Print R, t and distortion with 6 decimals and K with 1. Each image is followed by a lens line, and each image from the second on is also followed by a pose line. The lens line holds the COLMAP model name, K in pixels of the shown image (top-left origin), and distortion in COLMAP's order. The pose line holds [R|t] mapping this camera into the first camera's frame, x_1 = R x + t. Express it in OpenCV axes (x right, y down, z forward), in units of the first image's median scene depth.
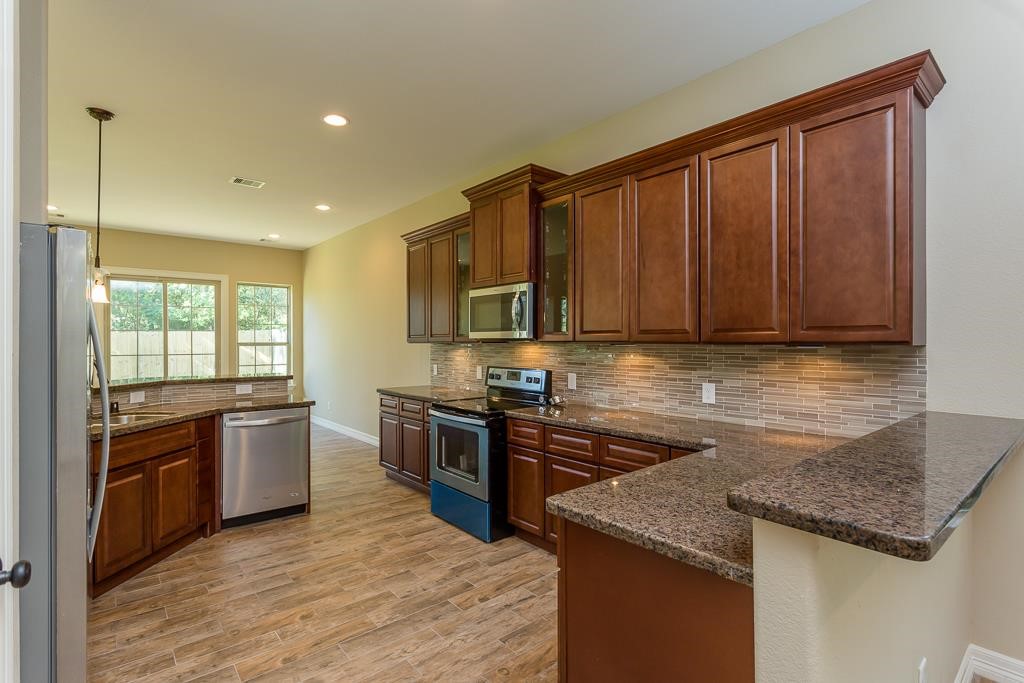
lens RADIAL K [[488.8, 0, 514.1], [0, 488.8, 338.0], [0, 0, 1]] dist [0.004067, 0.000504]
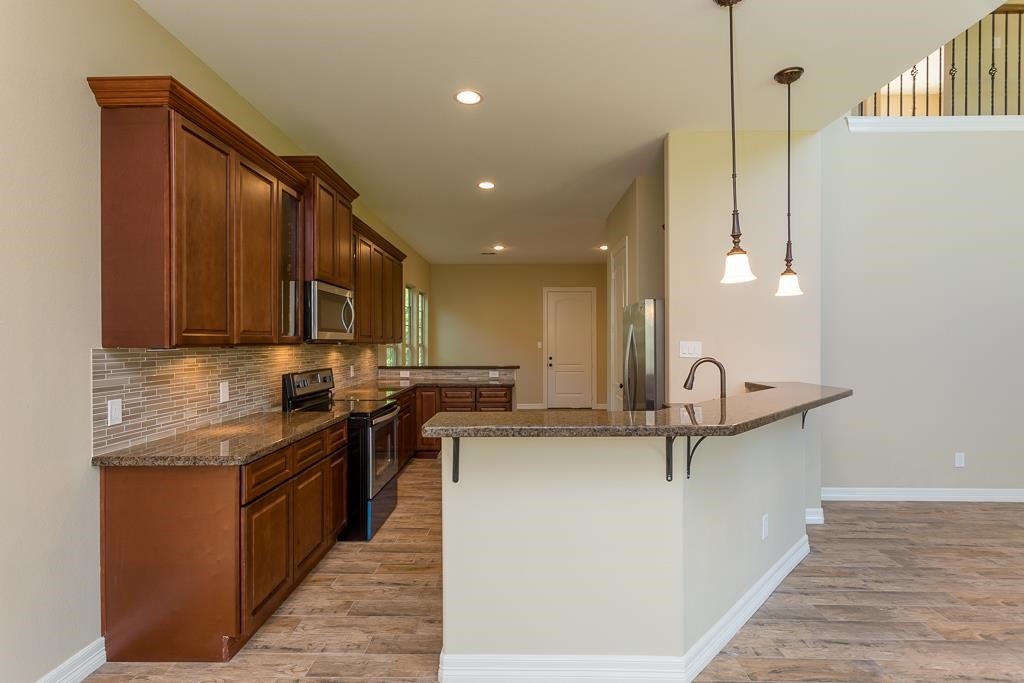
lens RADIAL K [[488.8, 0, 512.8], [0, 488.8, 340.0], [0, 0, 1]] dist [0.004067, 0.000504]
pose [[-0.753010, 0.004927, 0.657990, -1.077153], [-0.001624, 0.999955, -0.009347, 0.012280], [-0.658007, -0.008107, -0.752968, 1.720273]]
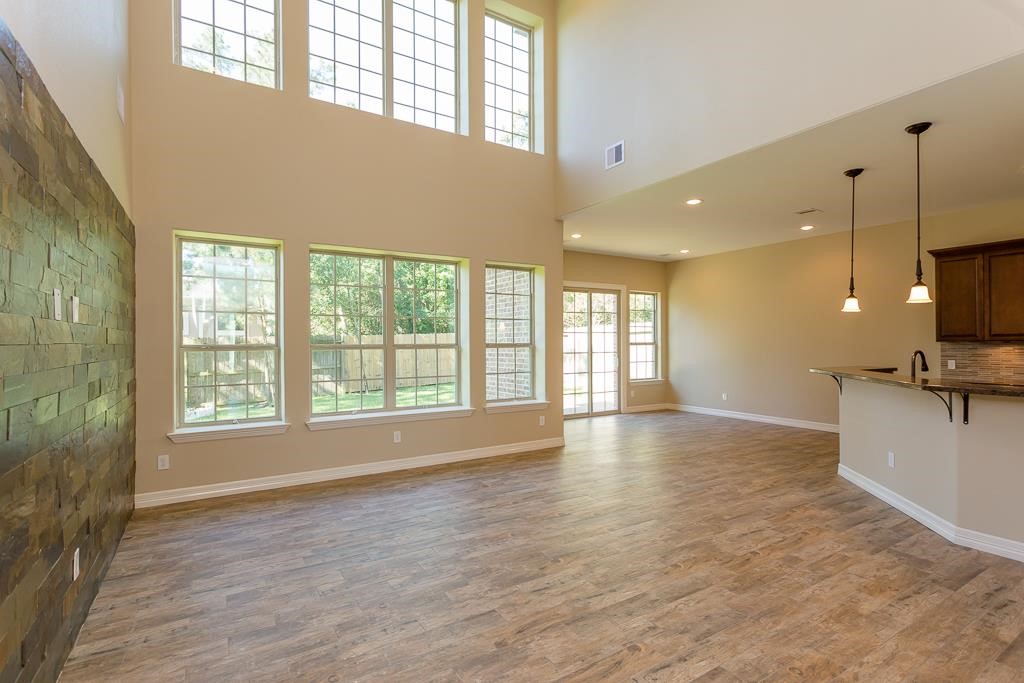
lens RADIAL K [[488.8, 0, 512.4], [0, 488.8, 338.1], [0, 0, 1]] dist [0.004067, 0.000504]
pose [[0.989222, -0.002961, -0.146392, -1.613076], [0.002519, 0.999992, -0.003211, 0.004244], [0.146401, 0.002807, 0.989221, -0.483498]]
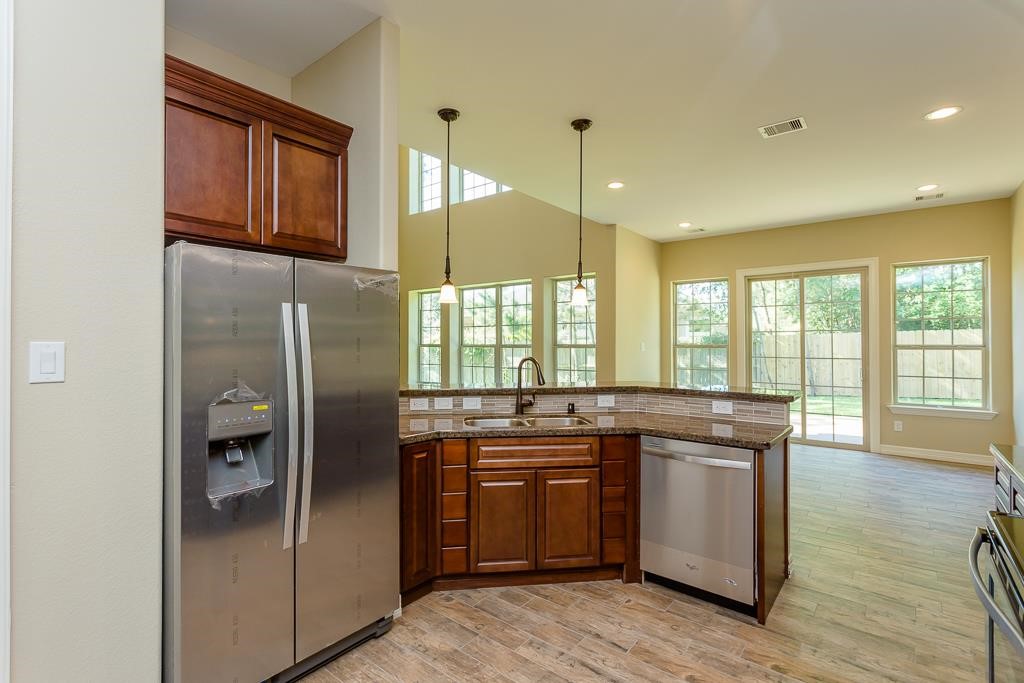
lens RADIAL K [[488.8, 0, 508.5], [0, 488.8, 336.6], [0, 0, 1]] dist [0.004067, 0.000504]
pose [[0.188567, -0.010499, -0.982004, 0.147553], [0.005006, 0.999940, -0.009729, 0.002689], [0.982048, -0.003081, 0.188608, 0.667422]]
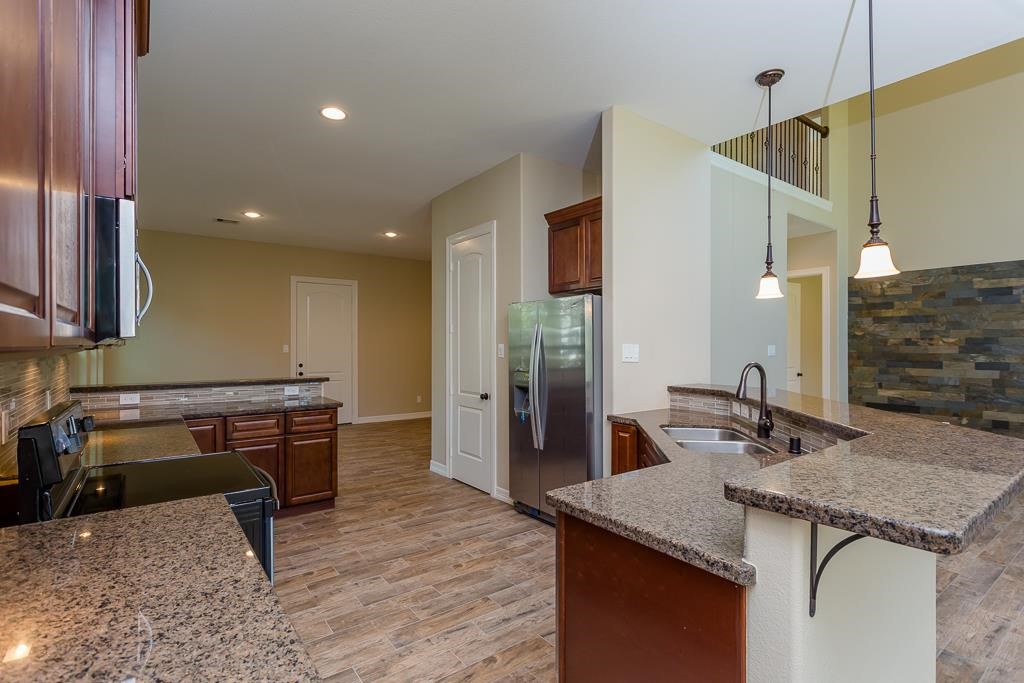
lens RADIAL K [[488.8, 0, 514.6], [0, 488.8, 344.8], [0, 0, 1]] dist [0.004067, 0.000504]
pose [[-0.998052, 0.001632, 0.062372, -0.473153], [0.001286, 0.999984, -0.005586, 0.010389], [-0.062380, -0.005495, -0.998037, 1.634597]]
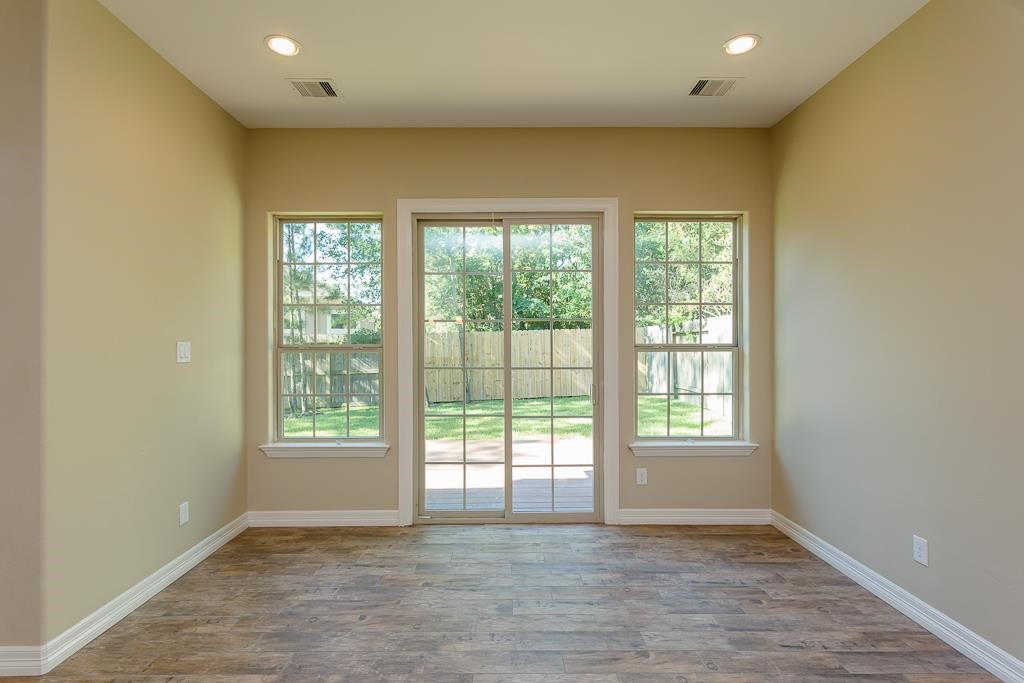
lens RADIAL K [[488.8, 0, 507.7], [0, 488.8, 334.0], [0, 0, 1]] dist [0.004067, 0.000504]
pose [[0.768610, -0.010039, -0.639639, -0.871830], [0.003385, 0.999927, -0.011626, 0.011059], [0.639709, 0.006771, 0.768588, 1.365943]]
